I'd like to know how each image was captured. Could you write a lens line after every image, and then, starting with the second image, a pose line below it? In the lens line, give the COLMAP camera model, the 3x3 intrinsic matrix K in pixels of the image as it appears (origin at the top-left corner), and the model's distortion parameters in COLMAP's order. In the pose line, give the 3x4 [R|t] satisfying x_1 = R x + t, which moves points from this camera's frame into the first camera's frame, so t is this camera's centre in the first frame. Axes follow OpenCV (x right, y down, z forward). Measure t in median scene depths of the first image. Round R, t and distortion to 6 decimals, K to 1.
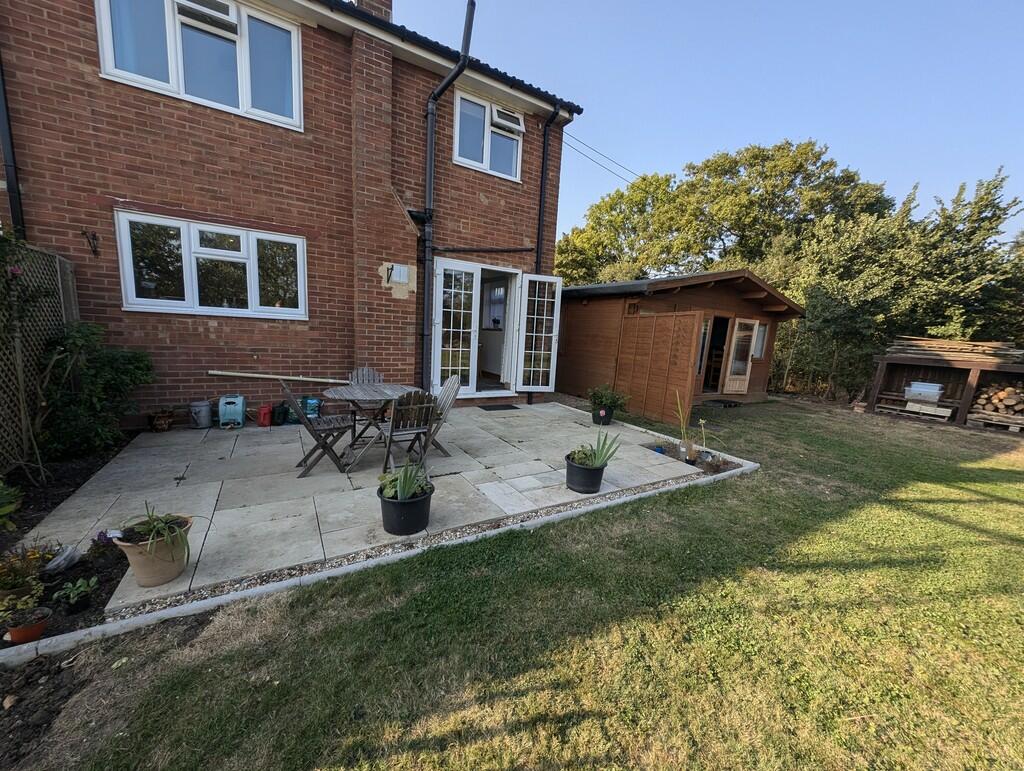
lens RADIAL K [[385.7, 0, 509.2], [0, 385.7, 389.4], [0, 0, 1]] dist [-0.002765, -0.000243]
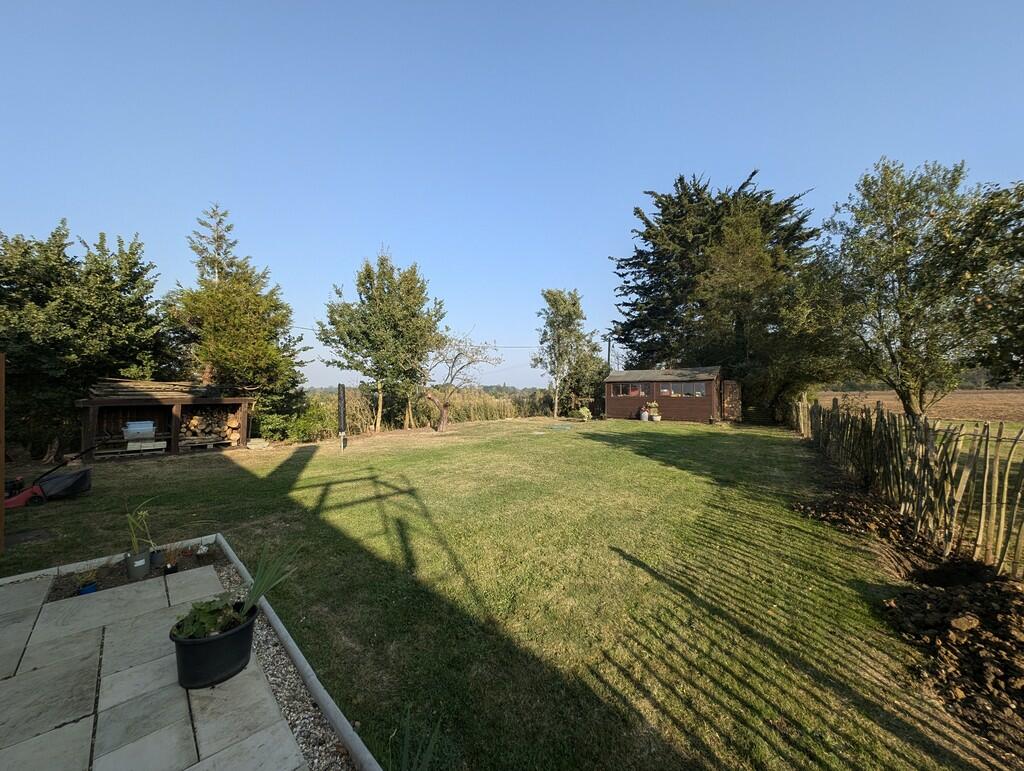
lens RADIAL K [[385.7, 0, 508.7], [0, 385.7, 386.2], [0, 0, 1]] dist [-0.002765, -0.000243]
pose [[-0.237871, -0.048072, 0.970106, -0.196034], [0.136037, 0.987281, 0.082280, -0.067462], [-0.961723, 0.151542, -0.228306, 0.270728]]
